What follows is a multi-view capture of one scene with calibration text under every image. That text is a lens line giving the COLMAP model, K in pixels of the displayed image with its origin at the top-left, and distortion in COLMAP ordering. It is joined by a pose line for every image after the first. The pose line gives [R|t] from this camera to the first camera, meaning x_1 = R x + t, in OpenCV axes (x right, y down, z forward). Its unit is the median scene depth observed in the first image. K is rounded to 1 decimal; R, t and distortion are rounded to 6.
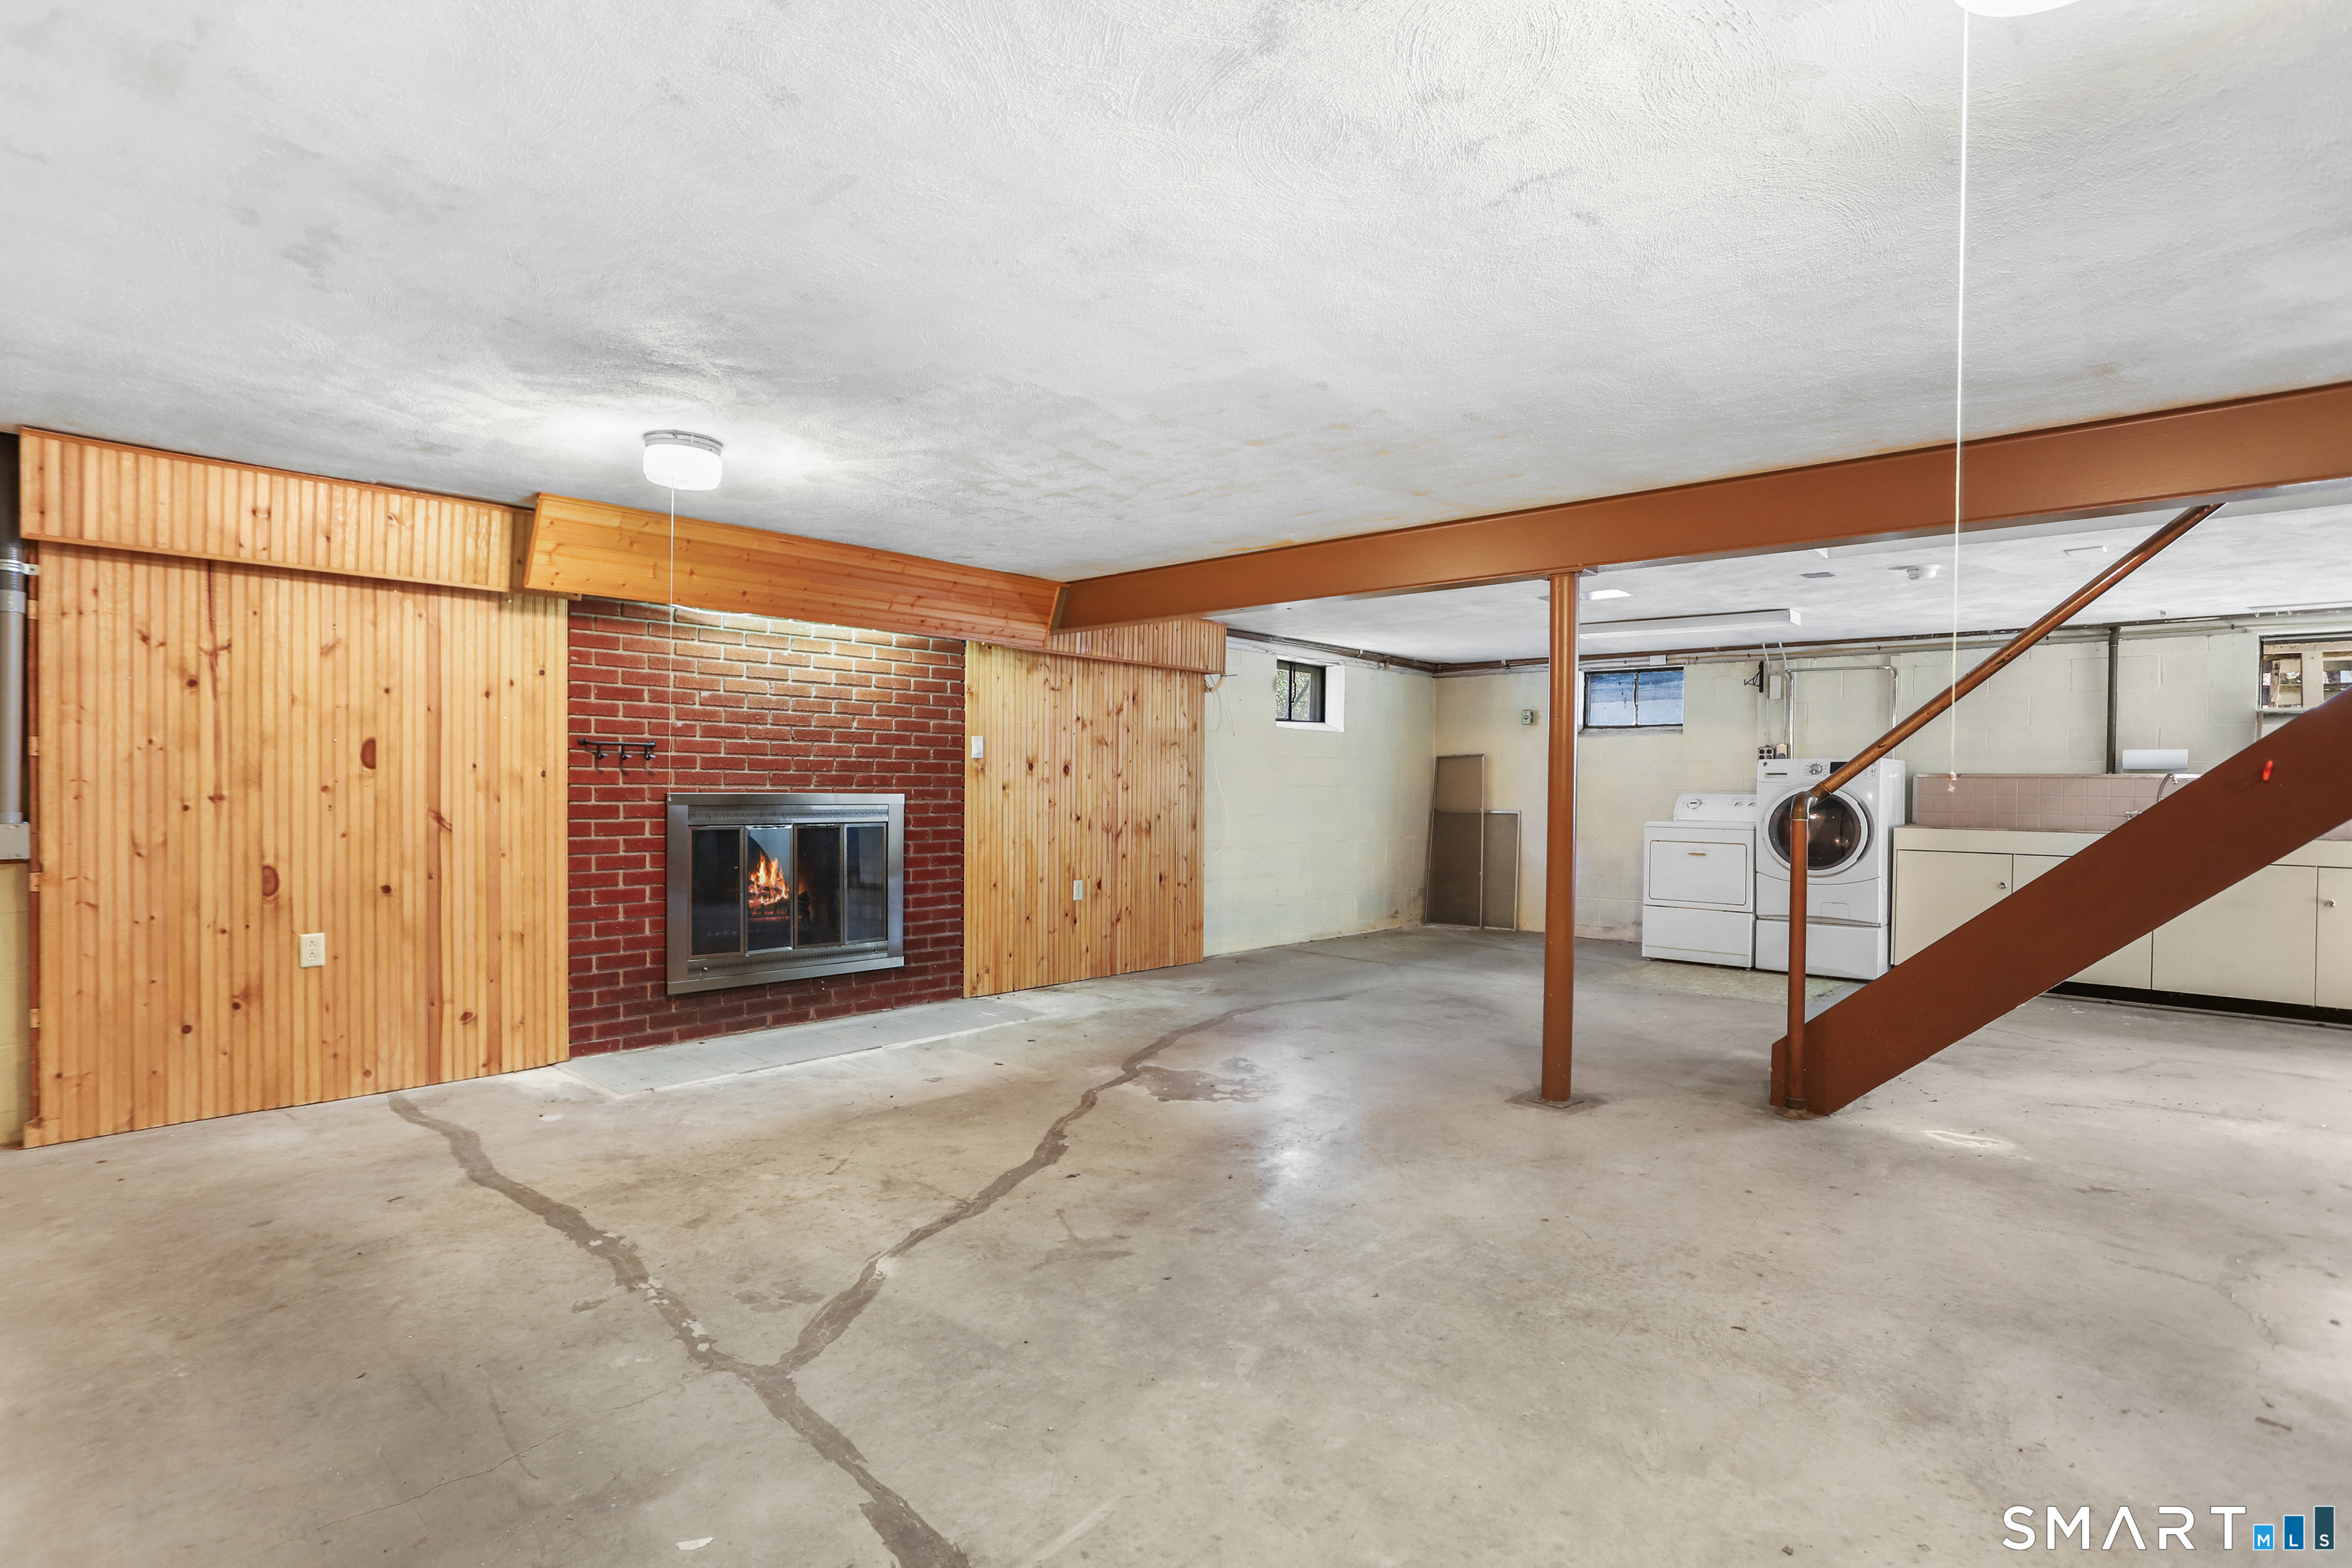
lens RADIAL K [[1135.8, 0, 1155.9], [0, 1135.8, 796.1], [0, 0, 1]] dist [-0.062173, 0.032550]
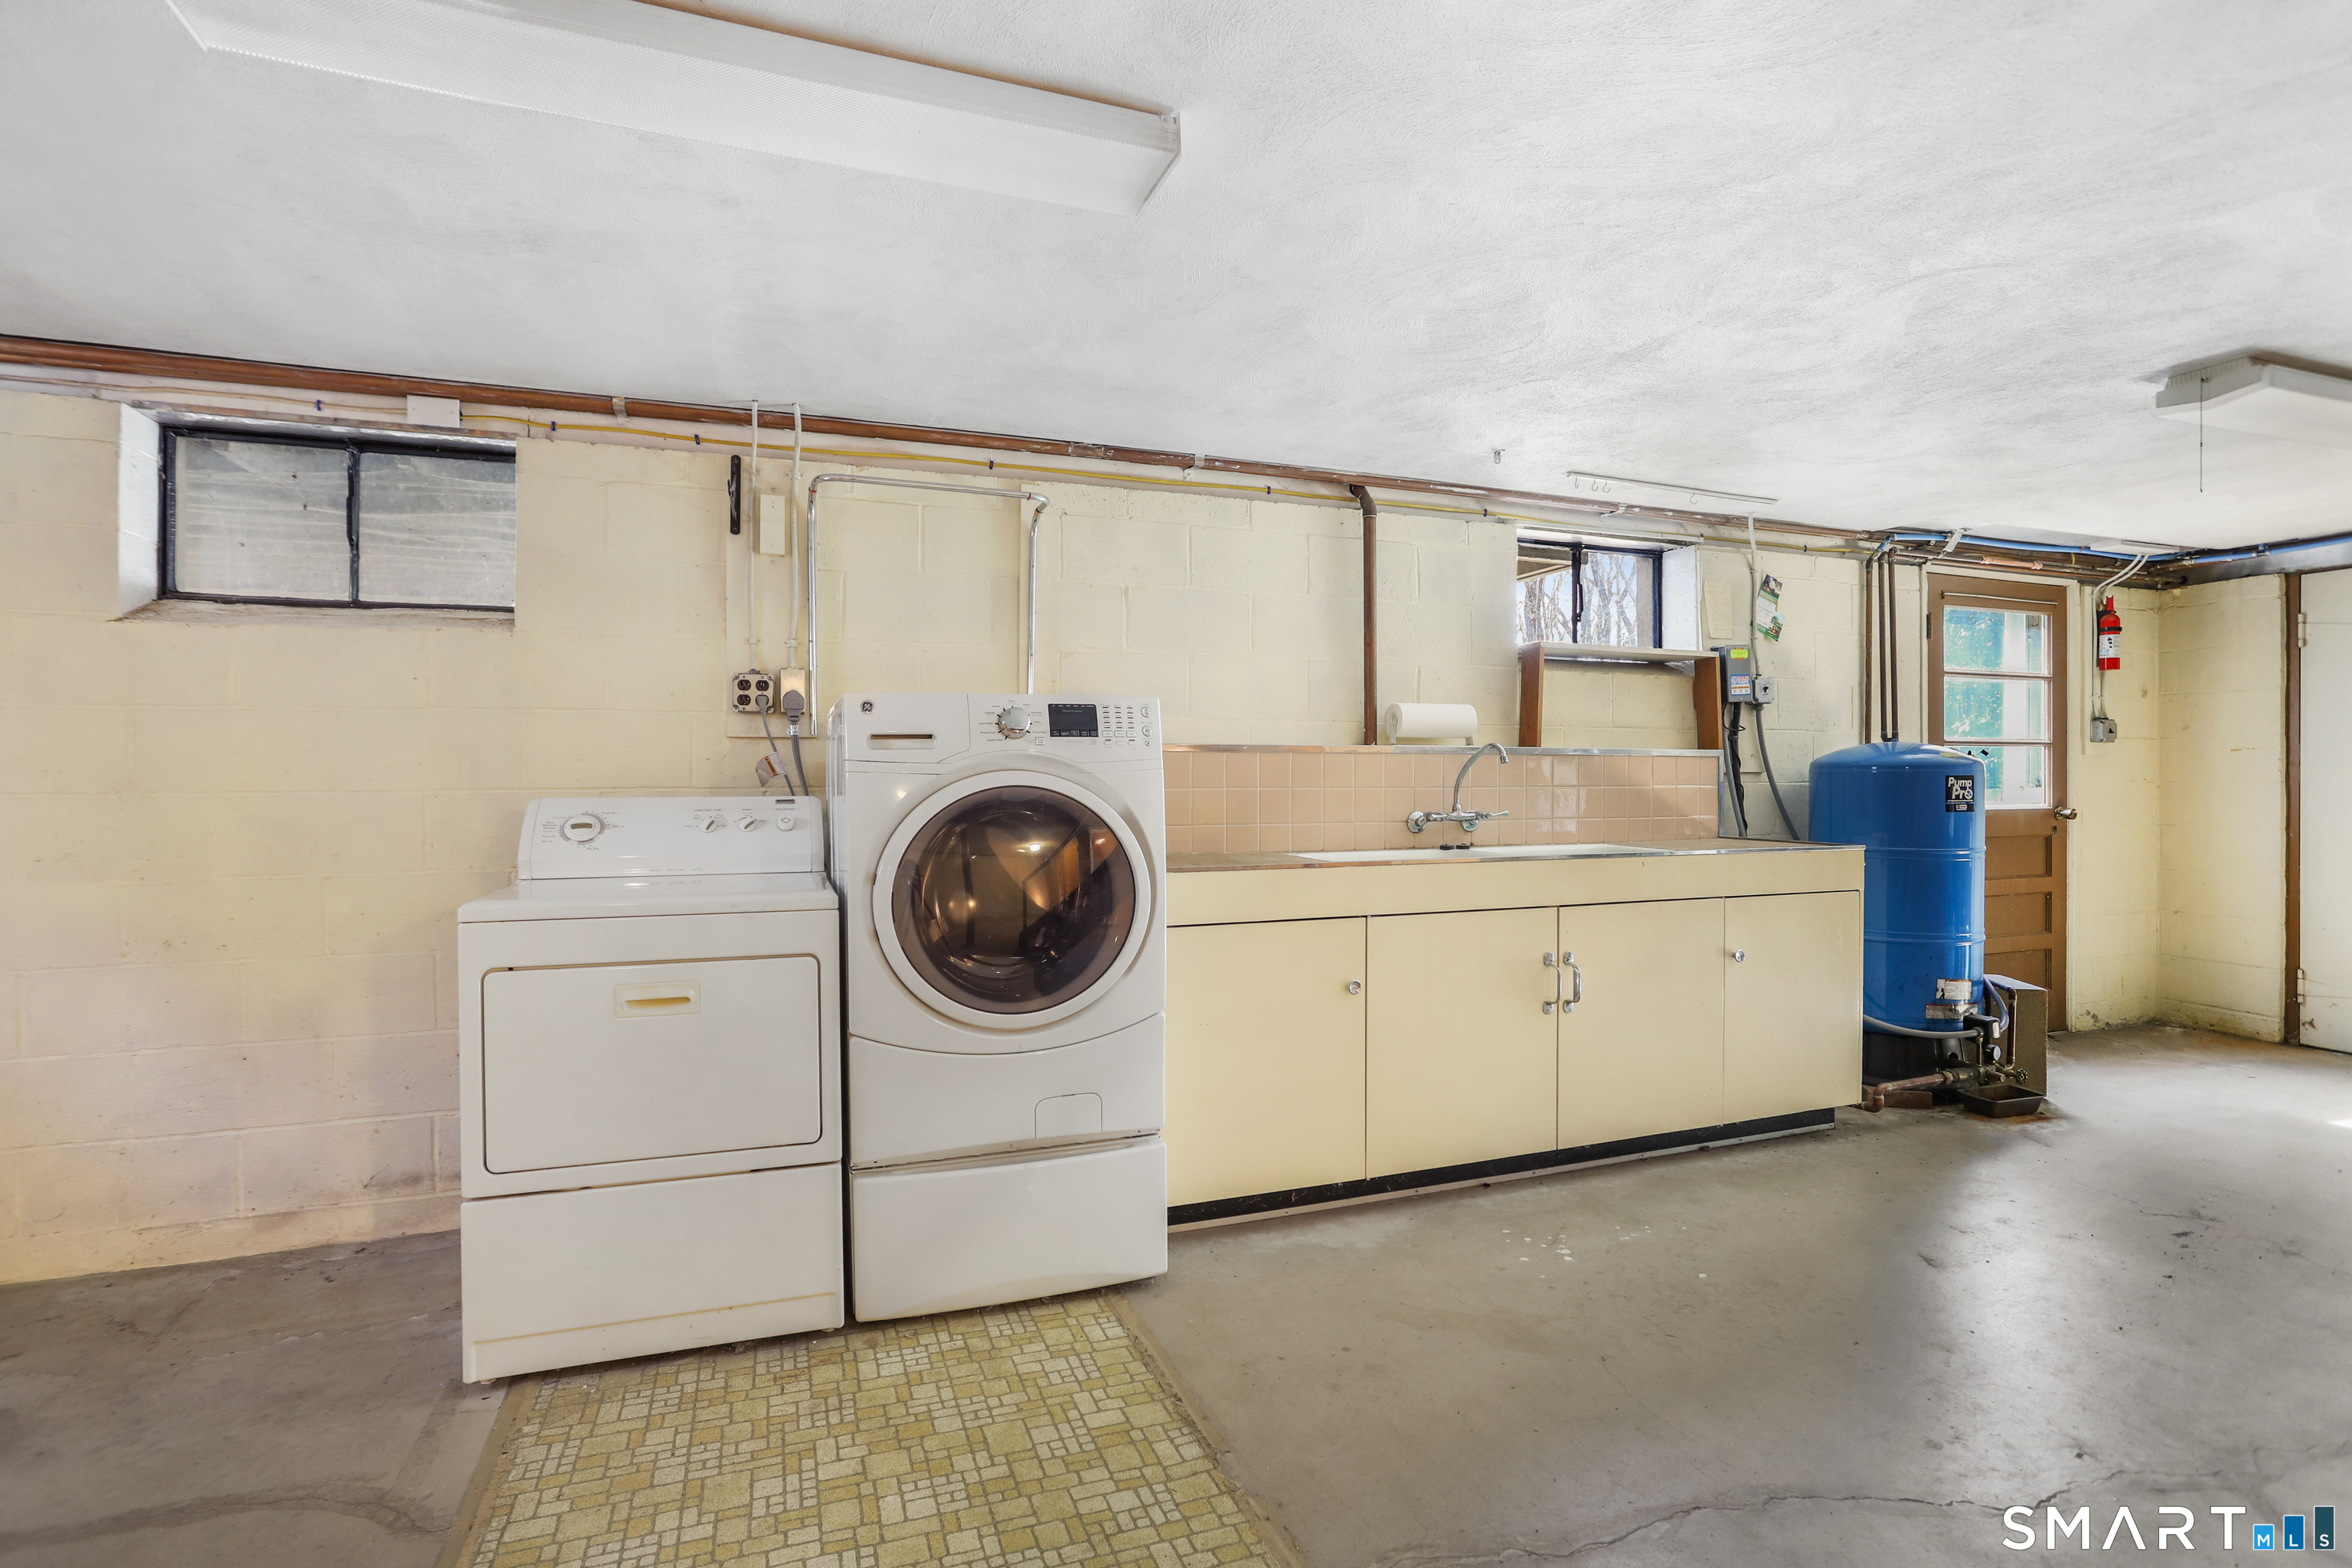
lens RADIAL K [[1135.8, 0, 1226.6], [0, 1135.8, 787.9], [0, 0, 1]] dist [-0.062173, 0.032550]
pose [[0.425253, -0.019731, 0.904859, 0.641920], [0.015770, 0.999772, 0.014389, -0.016684], [-0.904937, 0.008150, 0.425468, 1.695467]]
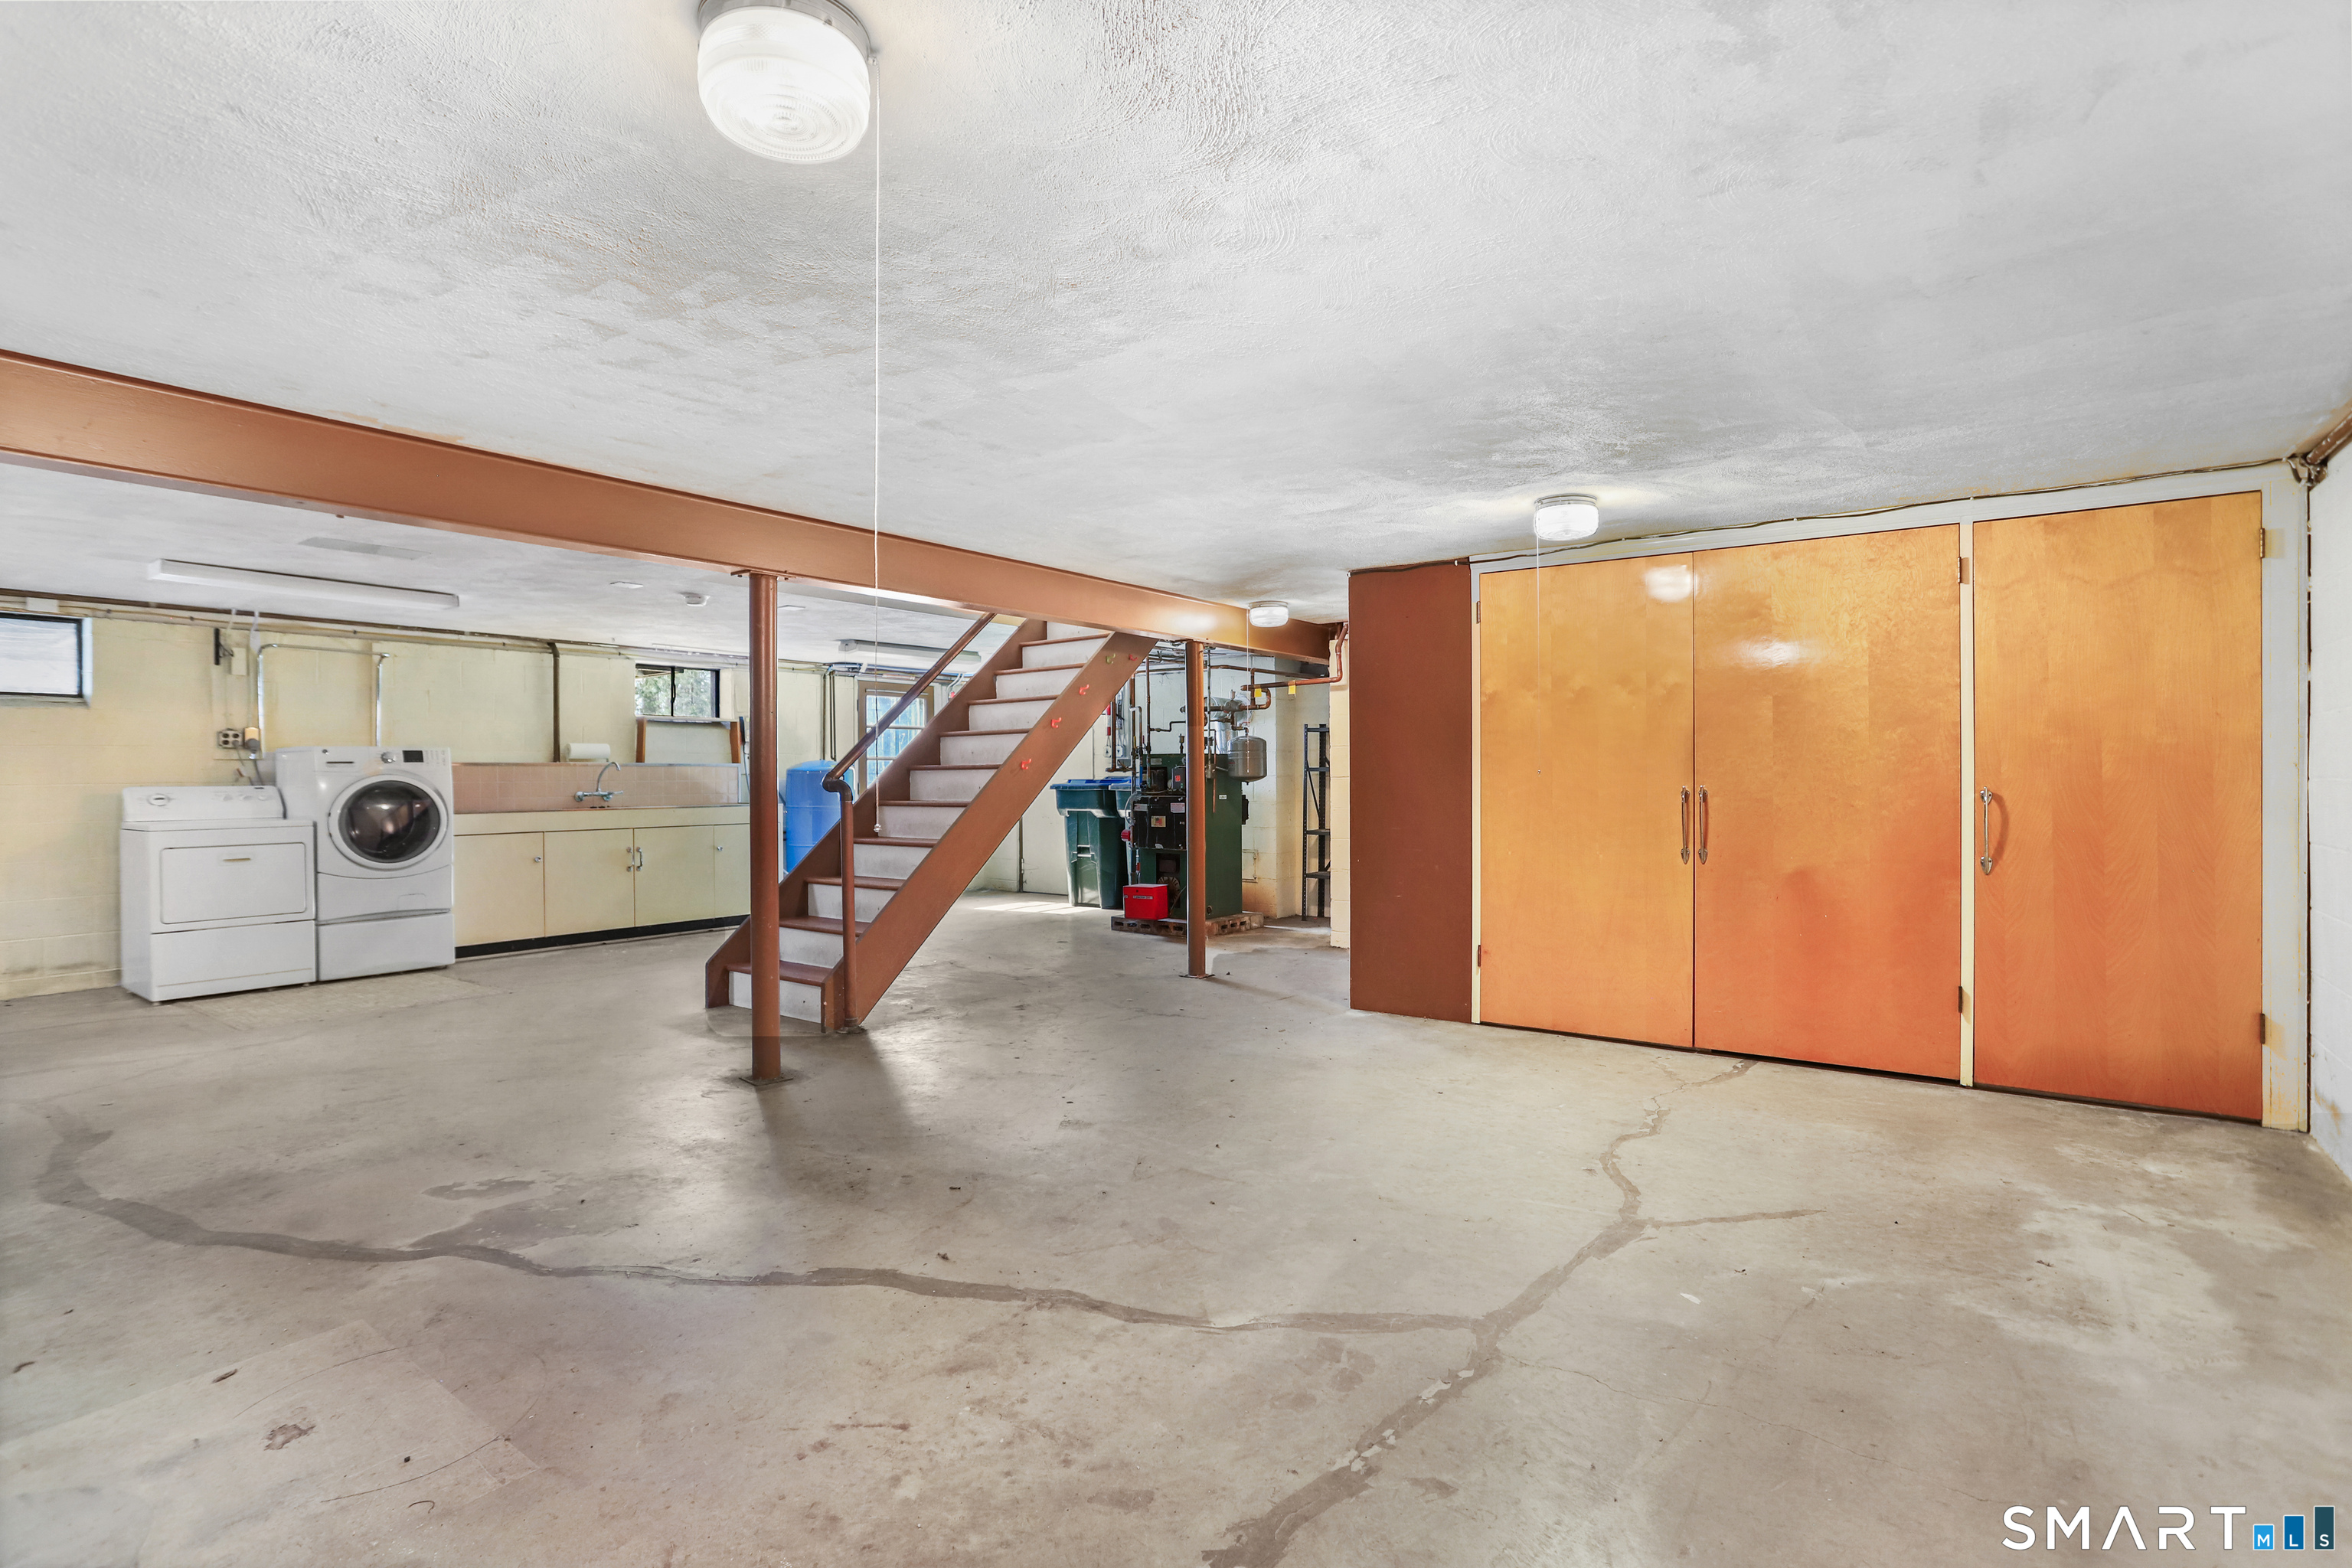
lens RADIAL K [[1135.8, 0, 1175.1], [0, 1135.8, 768.3], [0, 0, 1]] dist [-0.062173, 0.032550]
pose [[-0.103149, -0.004636, 0.994655, -0.912254], [0.015086, 0.999867, 0.006225, -0.022673], [-0.994552, 0.015648, -0.103065, 0.918956]]
